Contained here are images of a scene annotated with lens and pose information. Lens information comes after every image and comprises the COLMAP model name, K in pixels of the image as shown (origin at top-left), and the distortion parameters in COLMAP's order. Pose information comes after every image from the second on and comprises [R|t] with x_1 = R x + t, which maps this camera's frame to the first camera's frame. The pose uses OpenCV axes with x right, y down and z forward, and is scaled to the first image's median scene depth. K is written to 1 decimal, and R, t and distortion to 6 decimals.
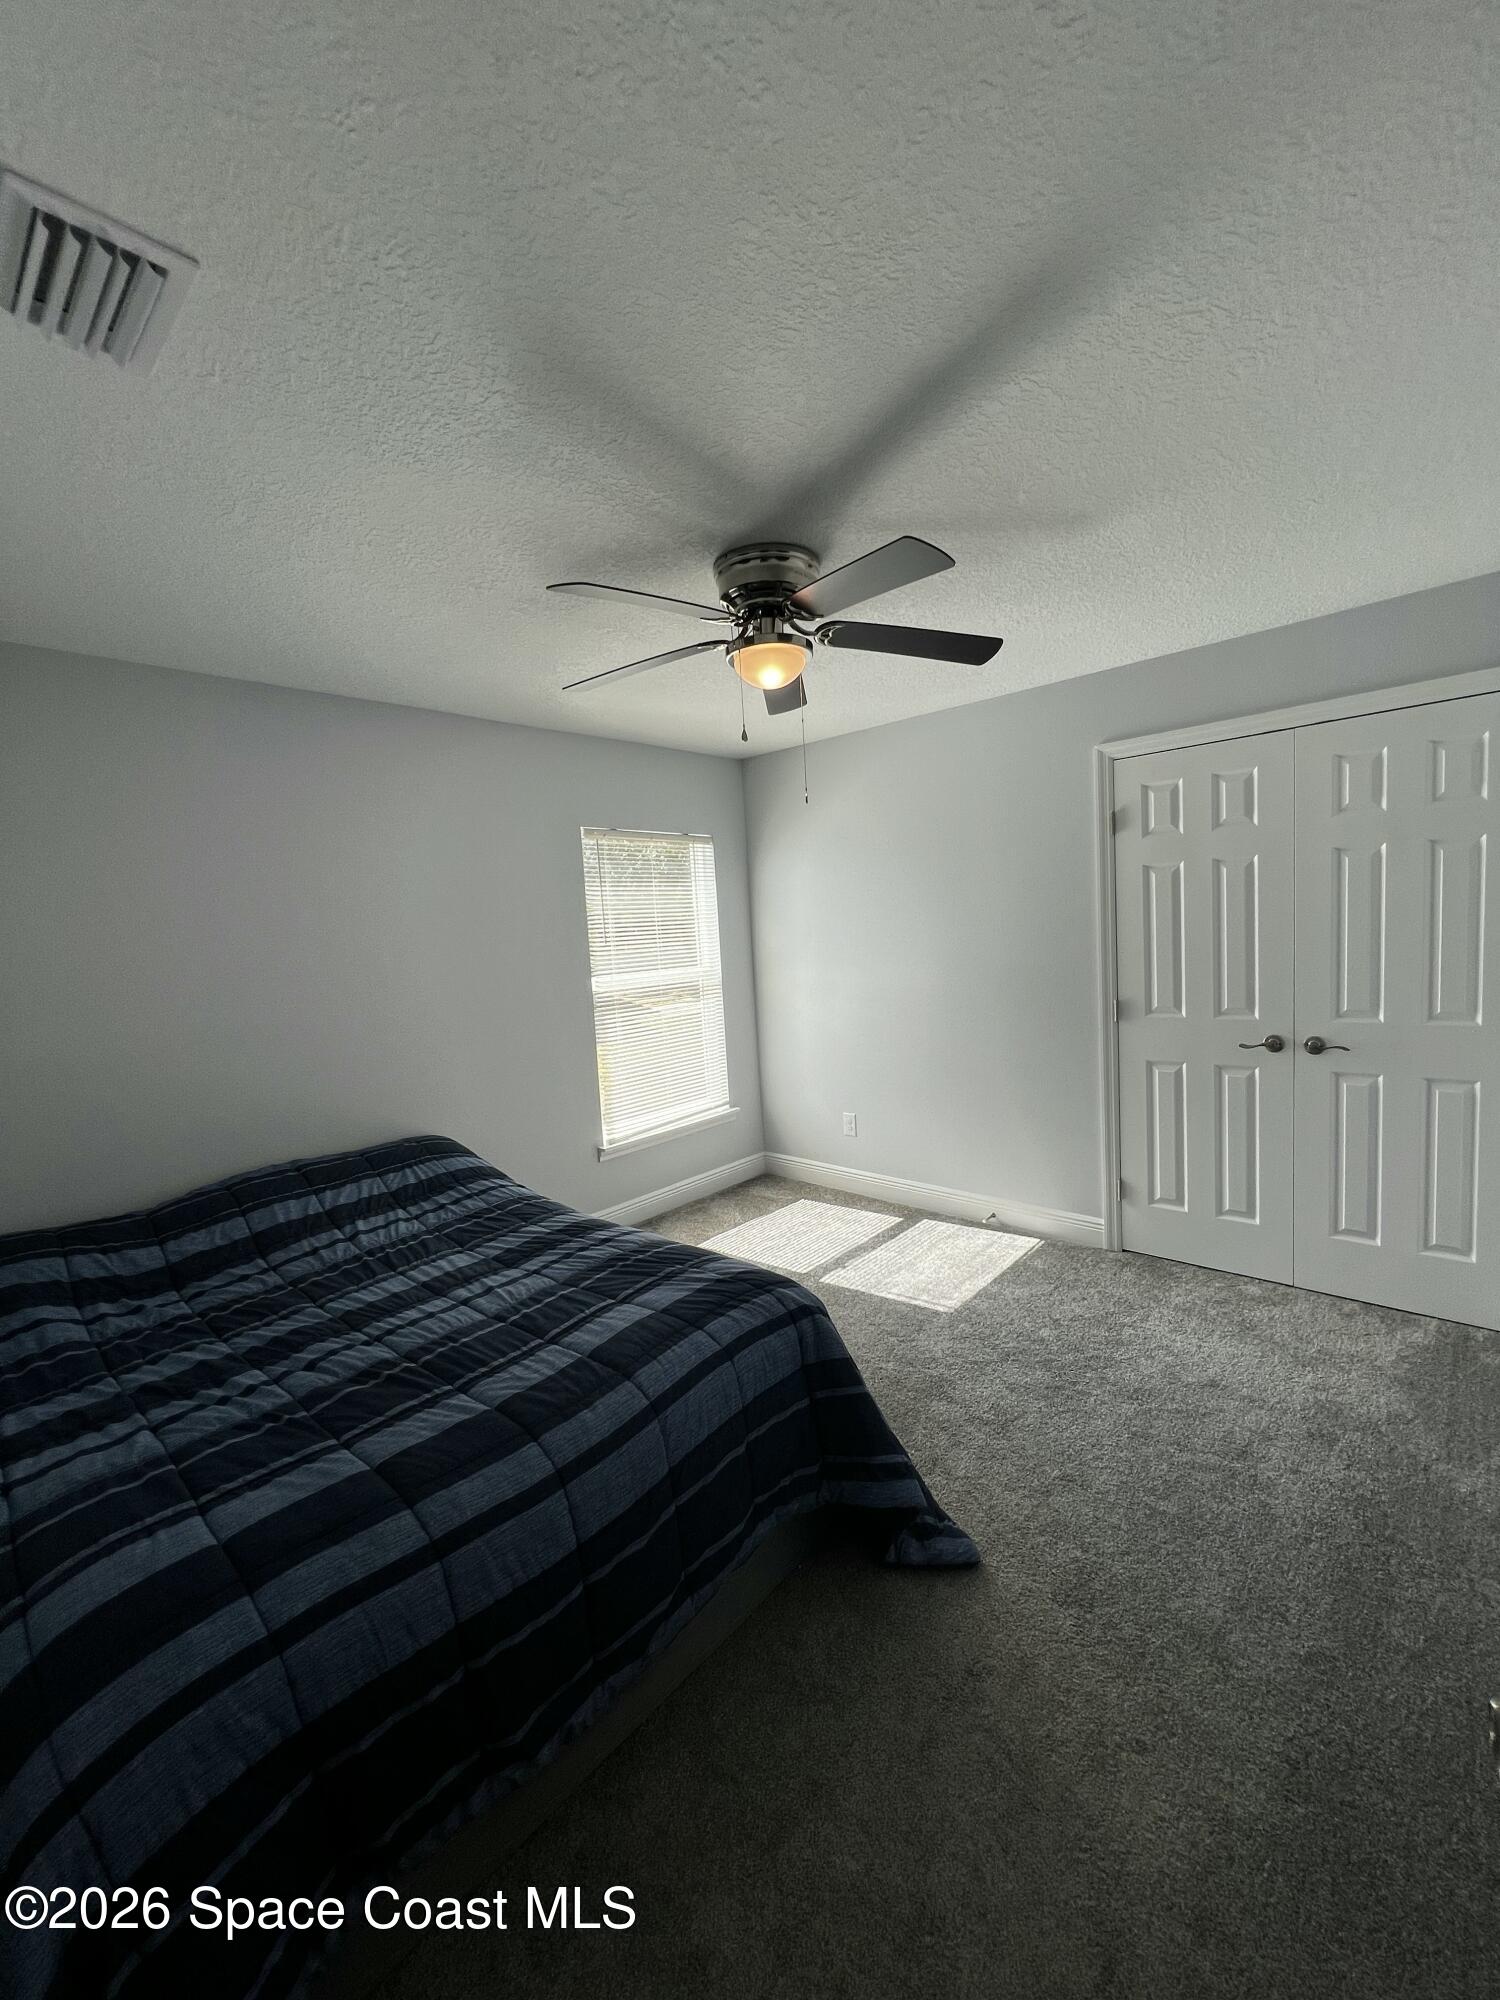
lens RADIAL K [[803.9, 0, 750.0], [0, 803.9, 1000.0], [0, 0, 1]] dist [0.001522, 0.000140]
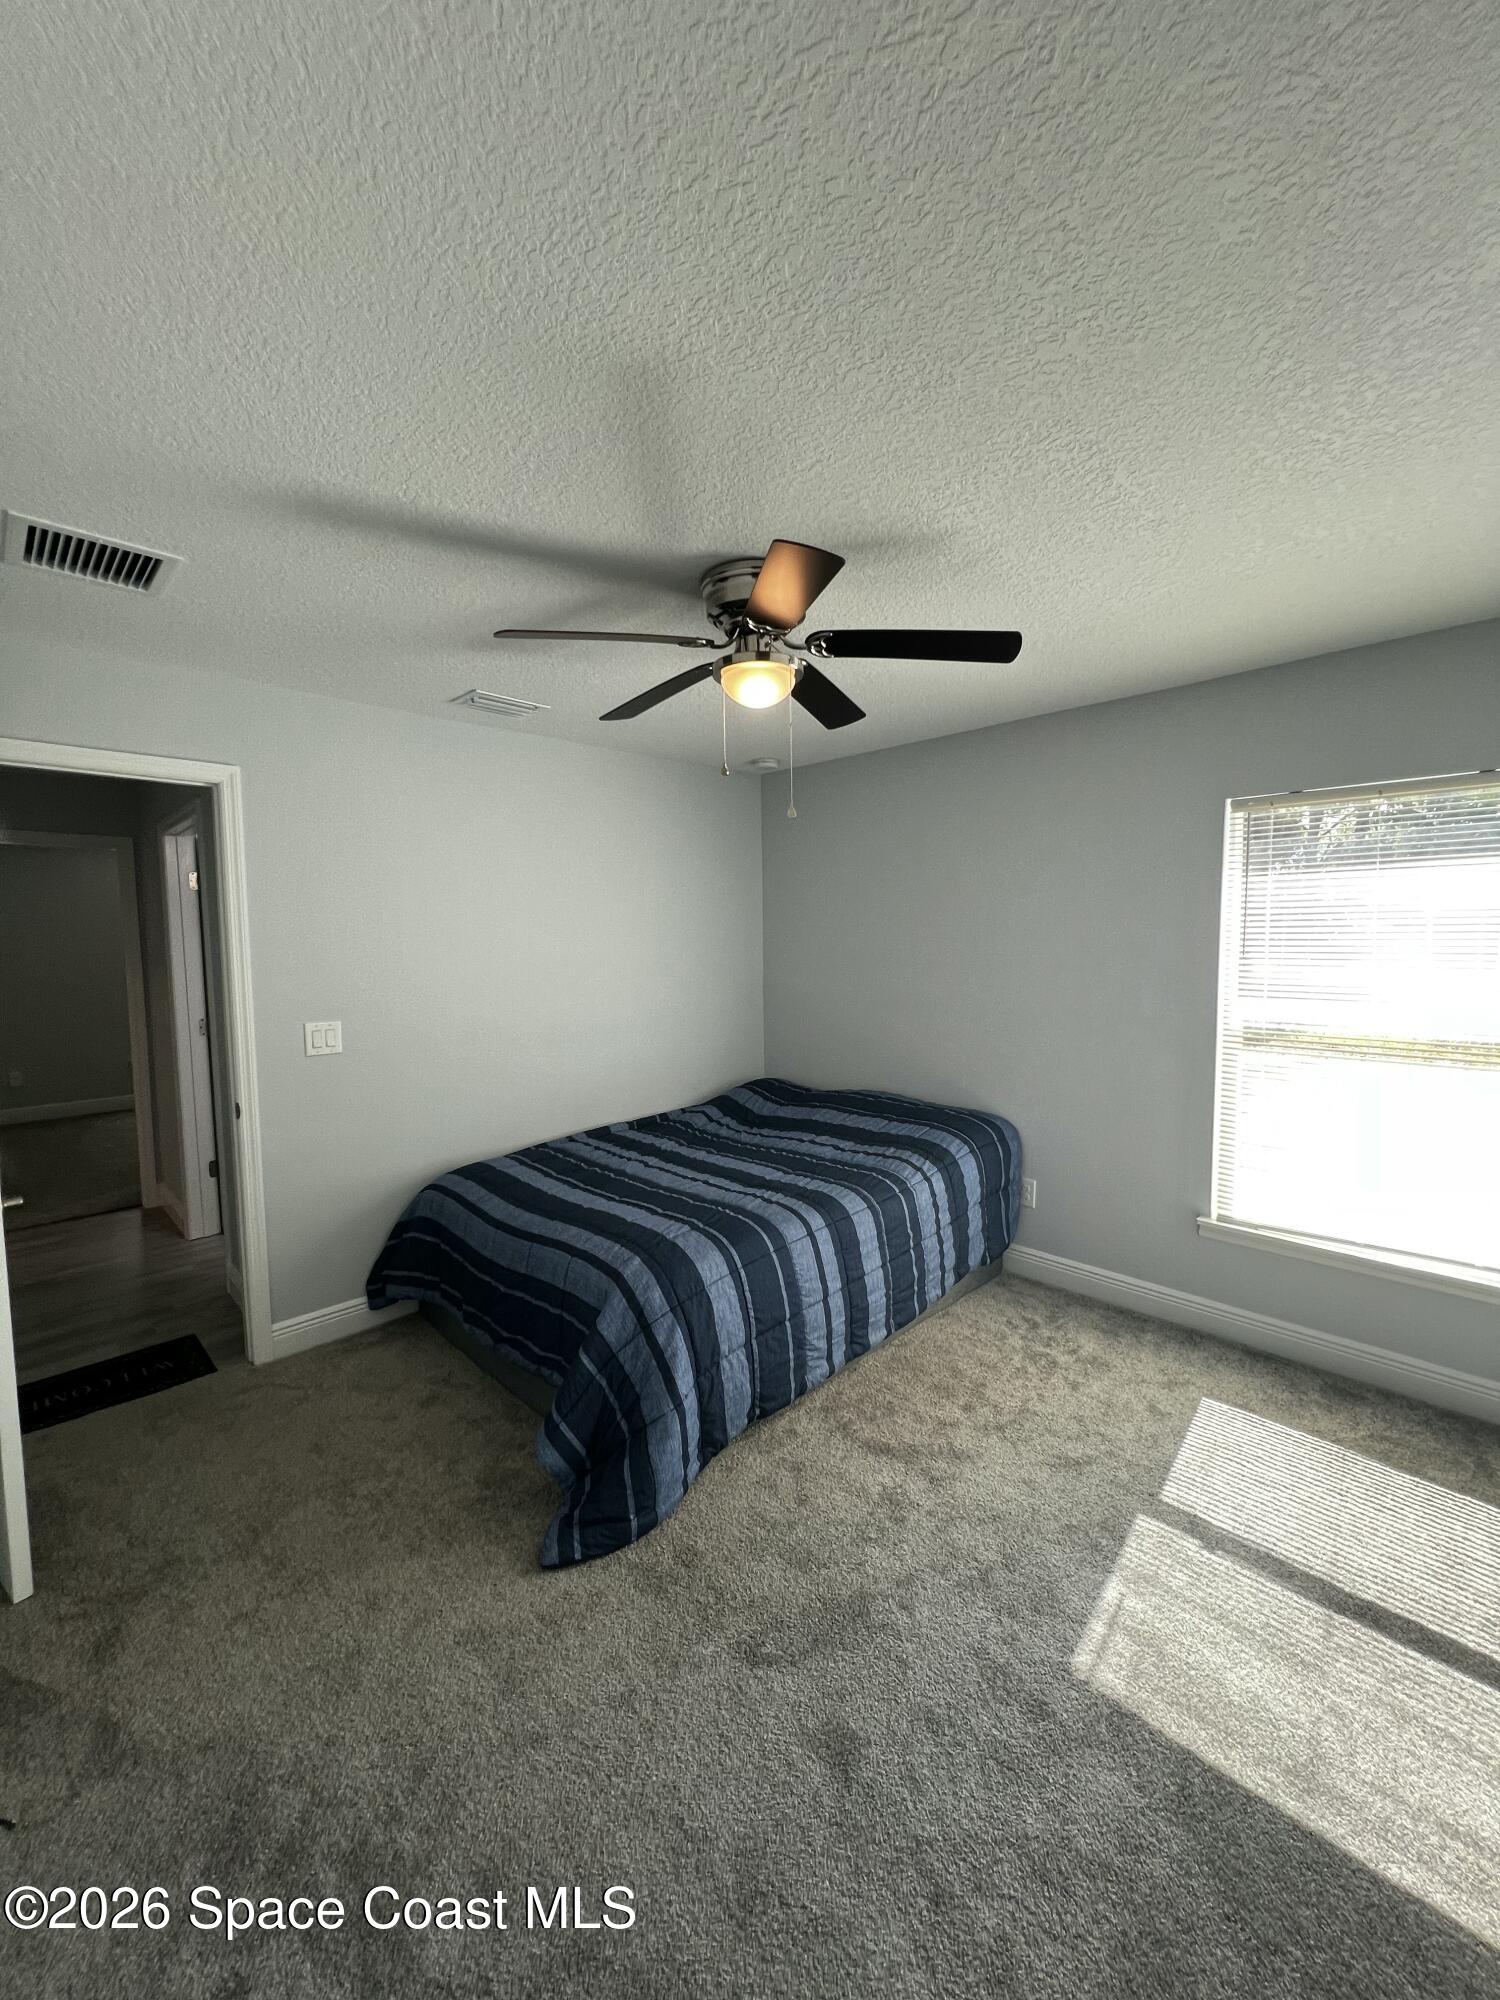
lens RADIAL K [[794.9, 0, 750.0], [0, 794.9, 1000.0], [0, 0, 1]] dist [0.000354, 0.000196]
pose [[-0.054023, 0.147148, -0.987638, 0.830238], [-0.072146, 0.985922, 0.150838, -0.156866], [0.995930, 0.079403, -0.042646, 0.855188]]
